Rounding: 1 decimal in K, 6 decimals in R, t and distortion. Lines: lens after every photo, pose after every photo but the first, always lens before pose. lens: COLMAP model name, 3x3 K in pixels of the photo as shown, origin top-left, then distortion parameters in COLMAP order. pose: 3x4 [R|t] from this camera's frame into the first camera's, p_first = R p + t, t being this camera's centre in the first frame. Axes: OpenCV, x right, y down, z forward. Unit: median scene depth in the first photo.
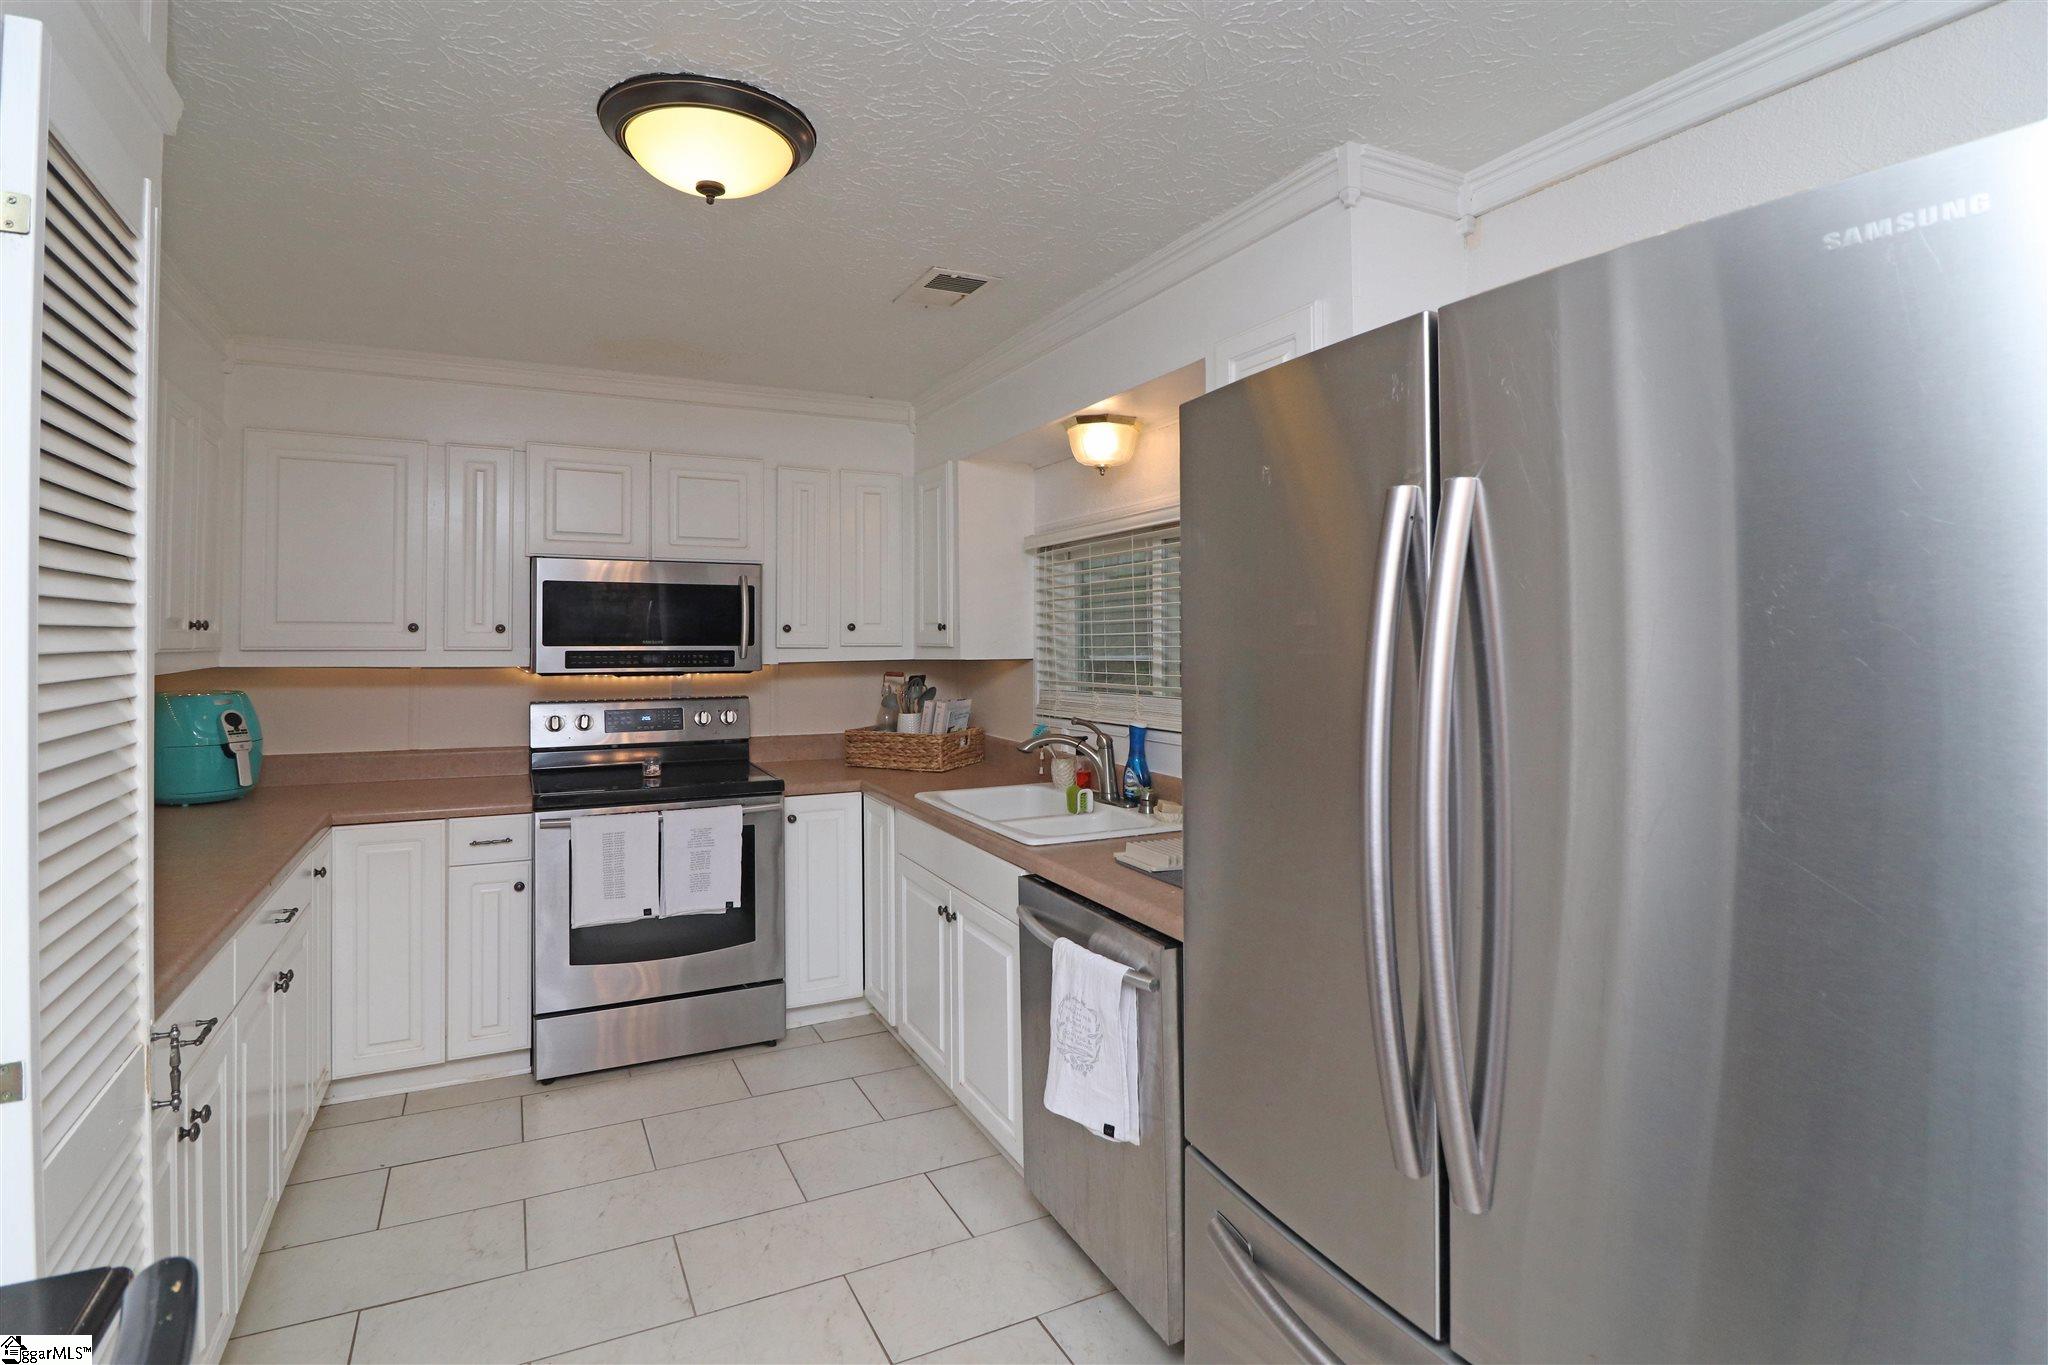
lens RADIAL K [[1180.8, 0, 1136.0], [0, 1180.8, 641.3], [0, 0, 1]] dist [-0.004354, -0.002790]
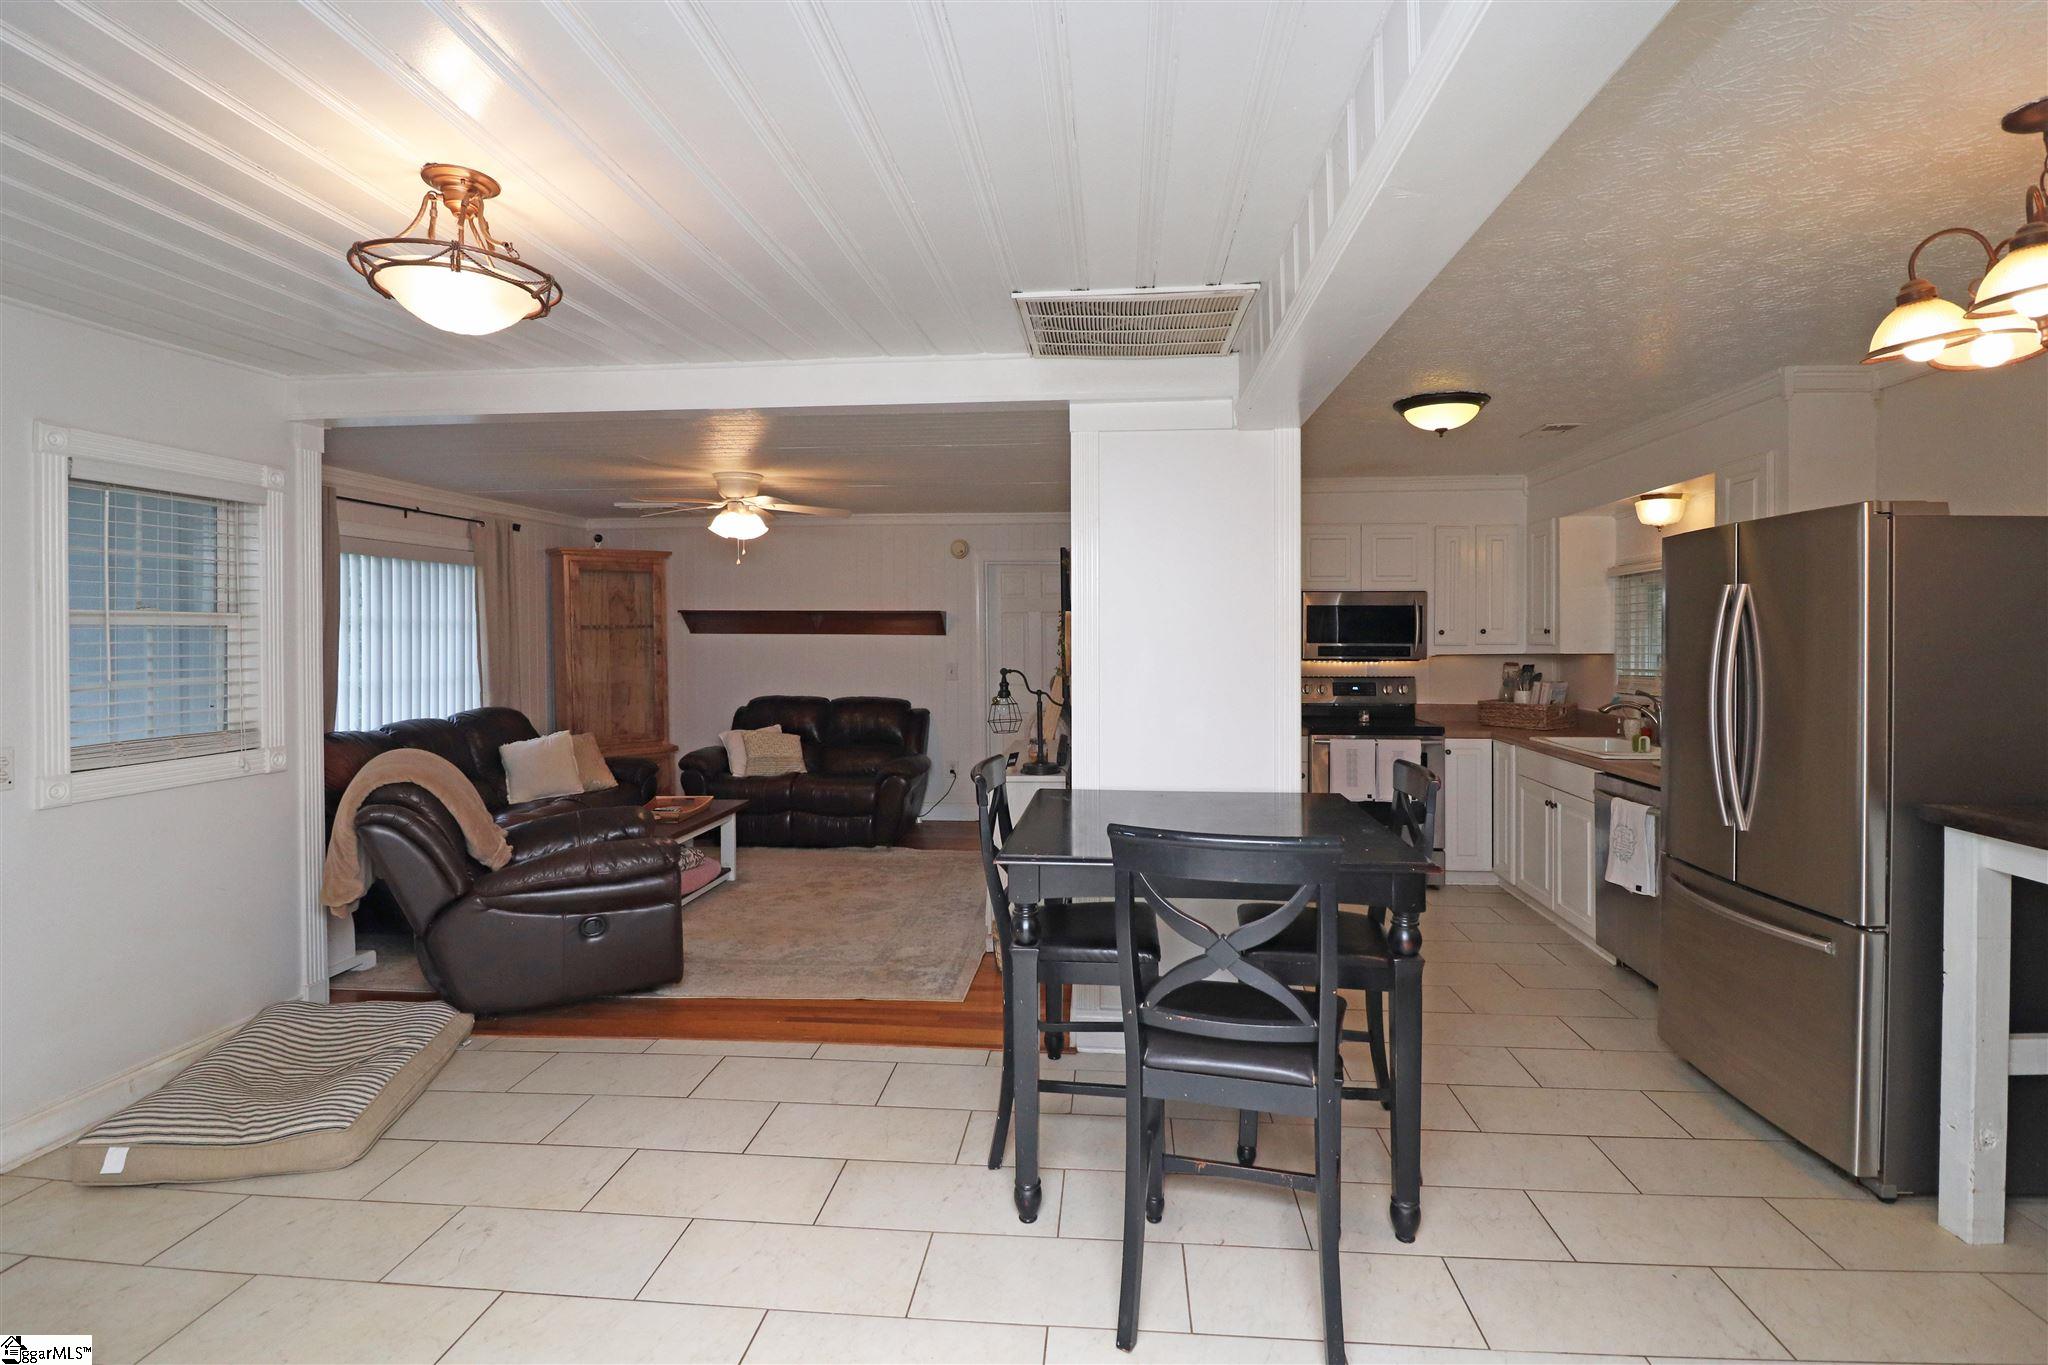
lens RADIAL K [[1180.8, 0, 1136.0], [0, 1180.8, 641.3], [0, 0, 1]] dist [-0.004354, -0.002790]
pose [[0.881751, 0.004152, -0.471698, 0.096210], [-0.004804, 0.999988, -0.000179, 0.003592], [0.471692, 0.002424, 0.881760, -0.664735]]
